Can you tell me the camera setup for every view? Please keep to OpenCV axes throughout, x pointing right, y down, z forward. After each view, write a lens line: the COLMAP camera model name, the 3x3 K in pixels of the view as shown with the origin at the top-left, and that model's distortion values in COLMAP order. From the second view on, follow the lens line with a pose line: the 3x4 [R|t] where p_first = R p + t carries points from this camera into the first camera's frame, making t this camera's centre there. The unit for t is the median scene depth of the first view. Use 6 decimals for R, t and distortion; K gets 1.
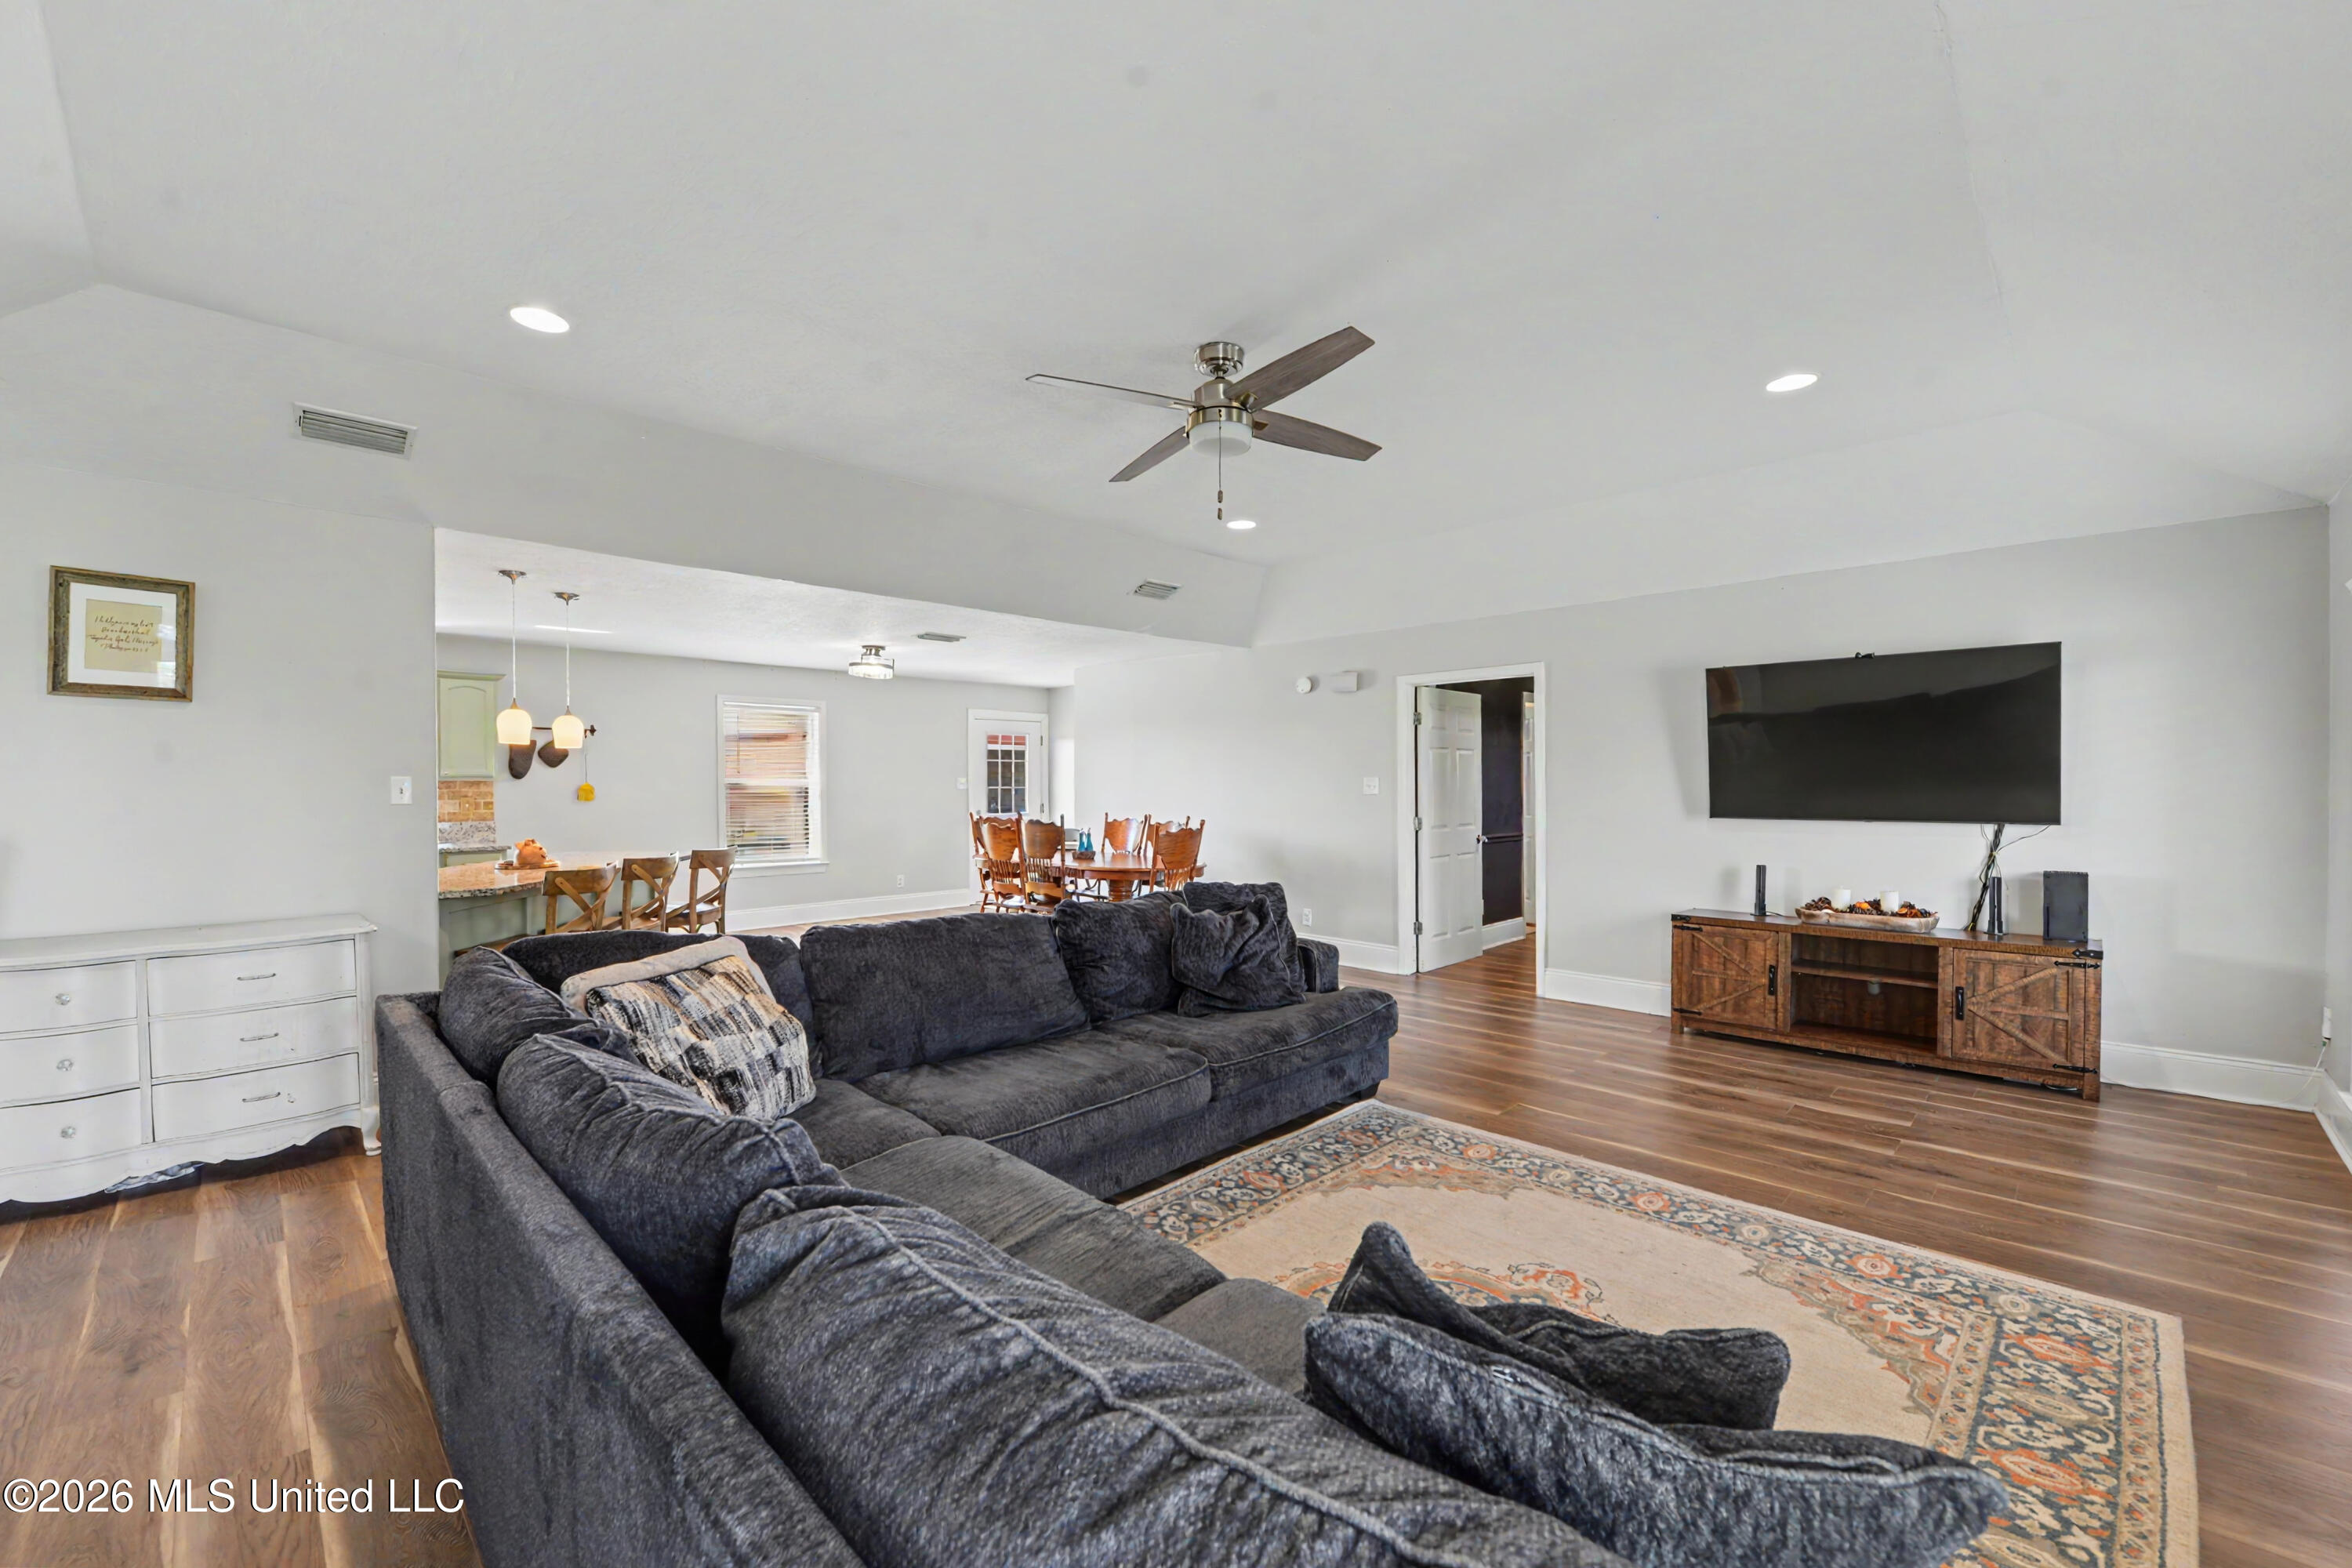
lens RADIAL K [[941.0, 0, 1178.6], [0, 941.0, 799.9], [0, 0, 1]] dist [-0.015727, -0.000055]
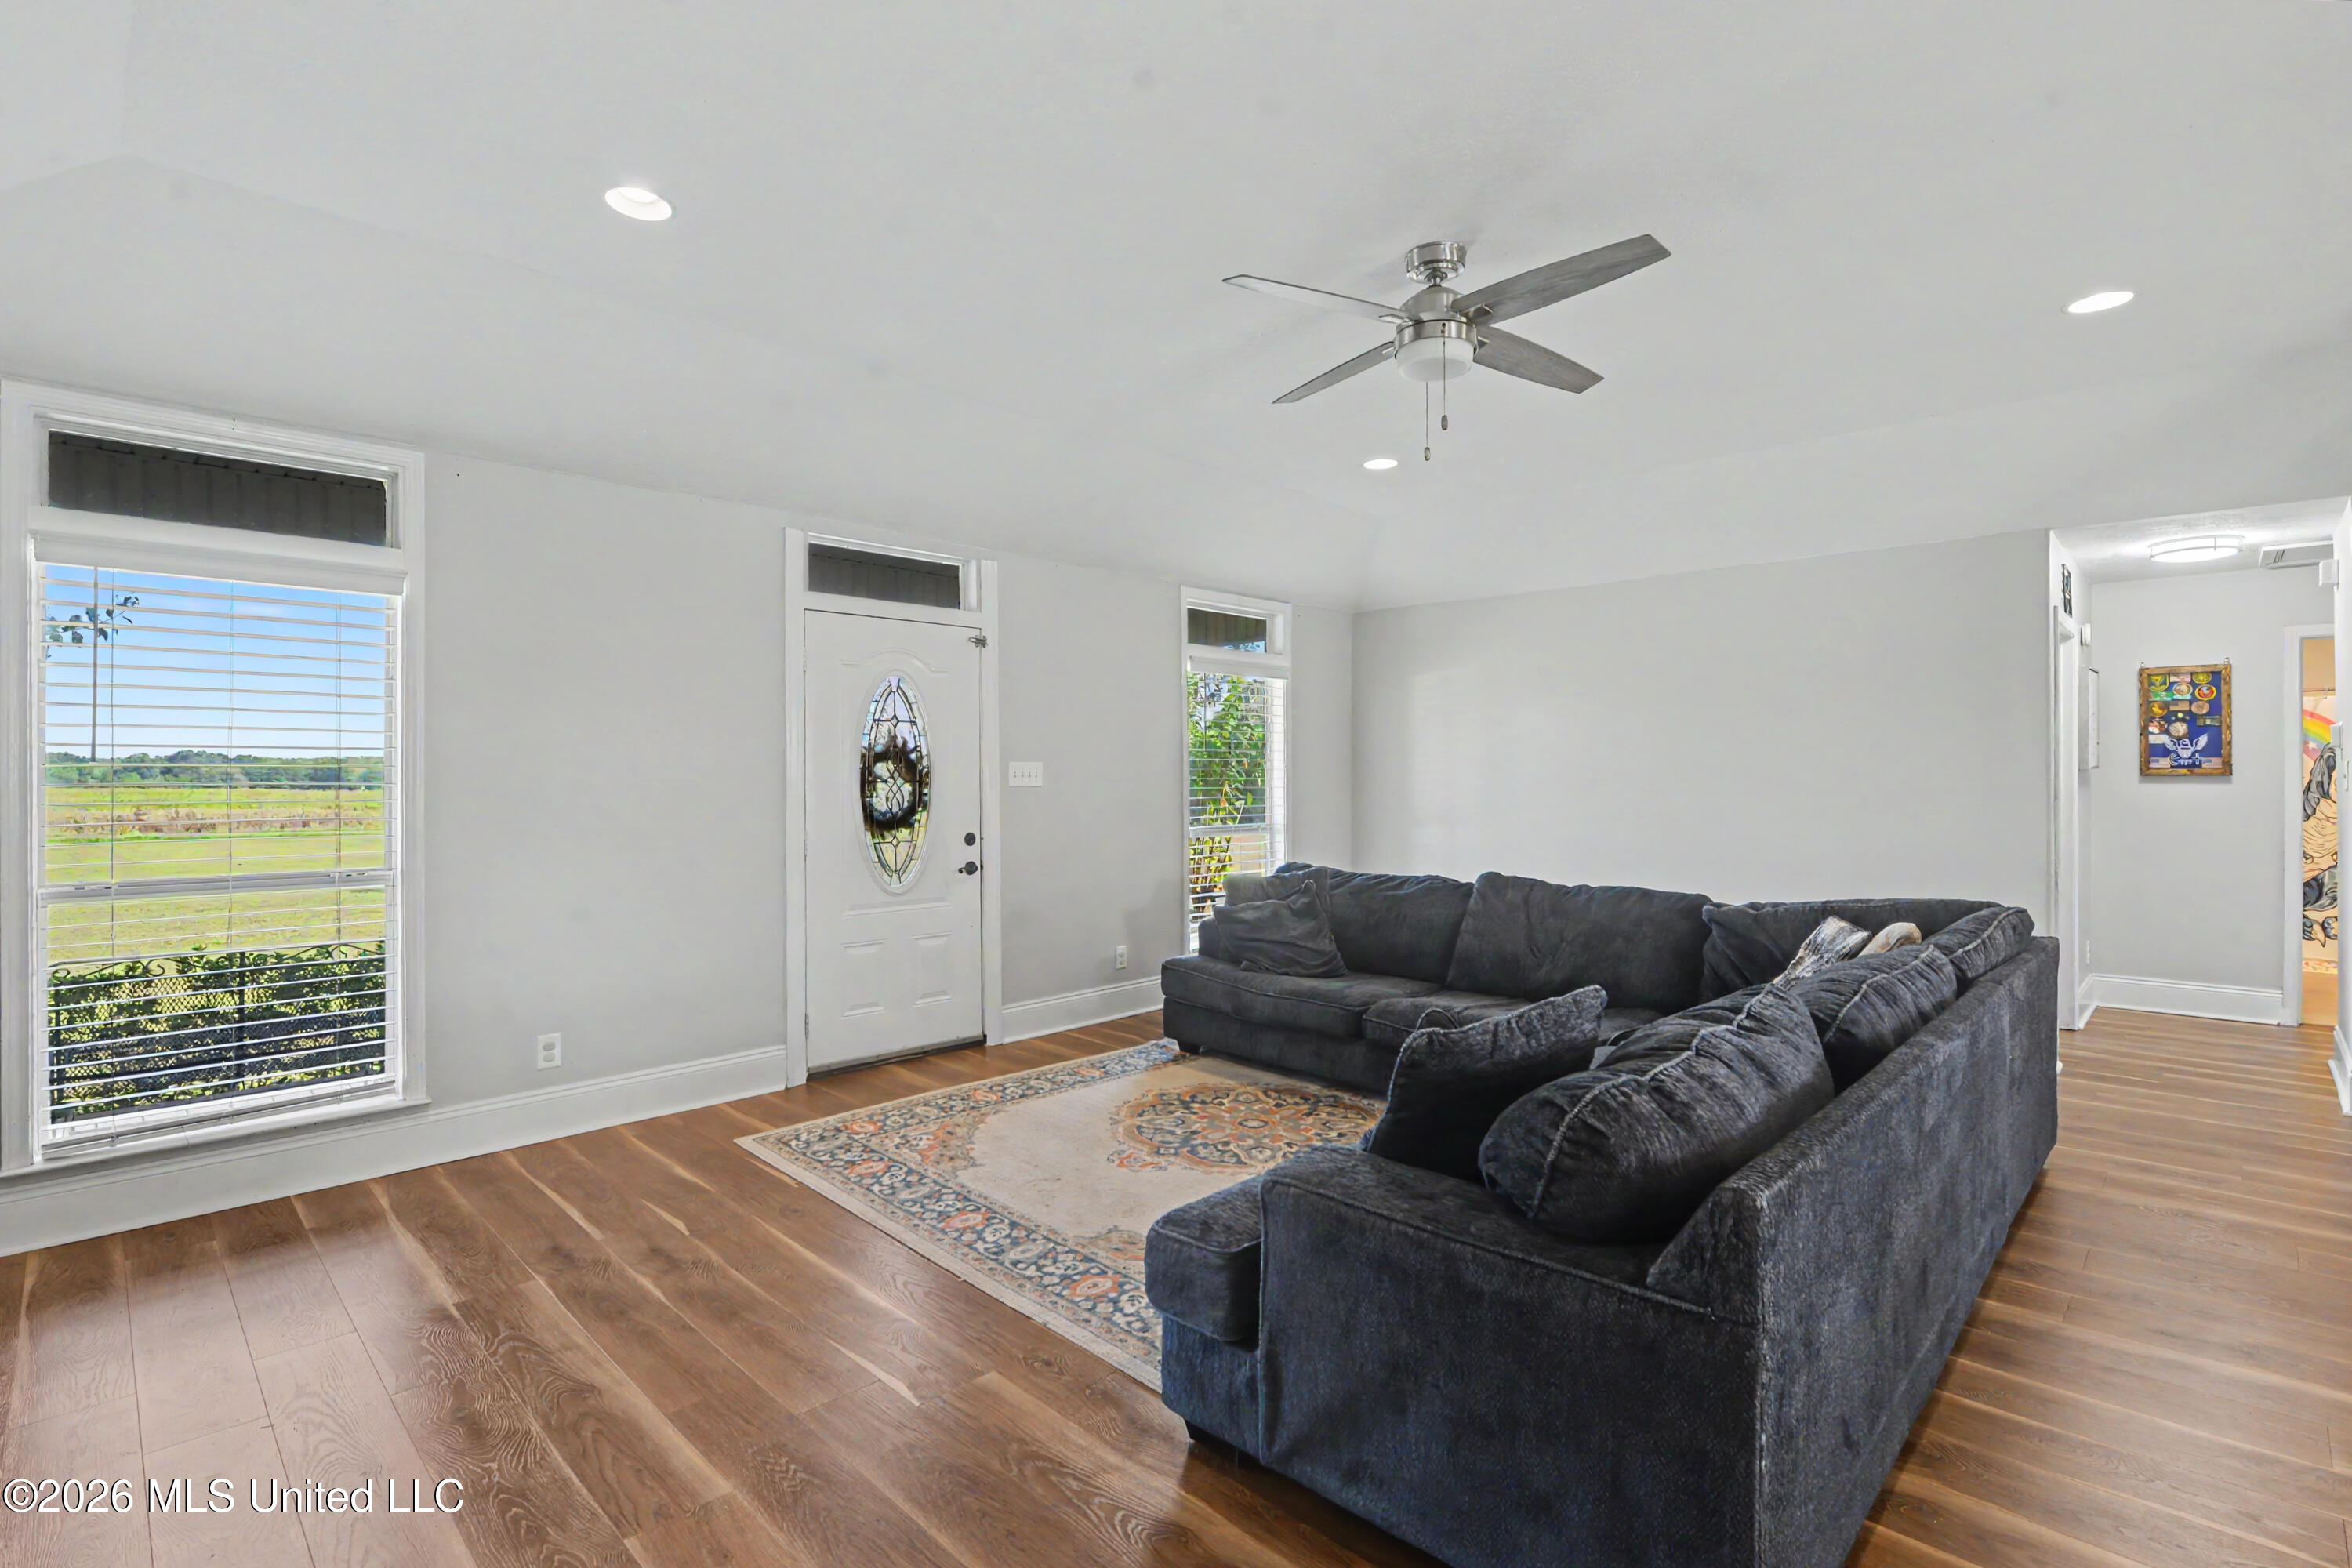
lens RADIAL K [[1082.5, 0, 1165.6], [0, 1082.5, 775.9], [0, 0, 1]] dist [-0.017755, -0.001608]
pose [[-0.999954, 0.002580, 0.009189, 0.199598], [0.002718, 0.999884, 0.014990, -0.020535], [-0.009150, 0.015015, -0.999845, 1.407439]]
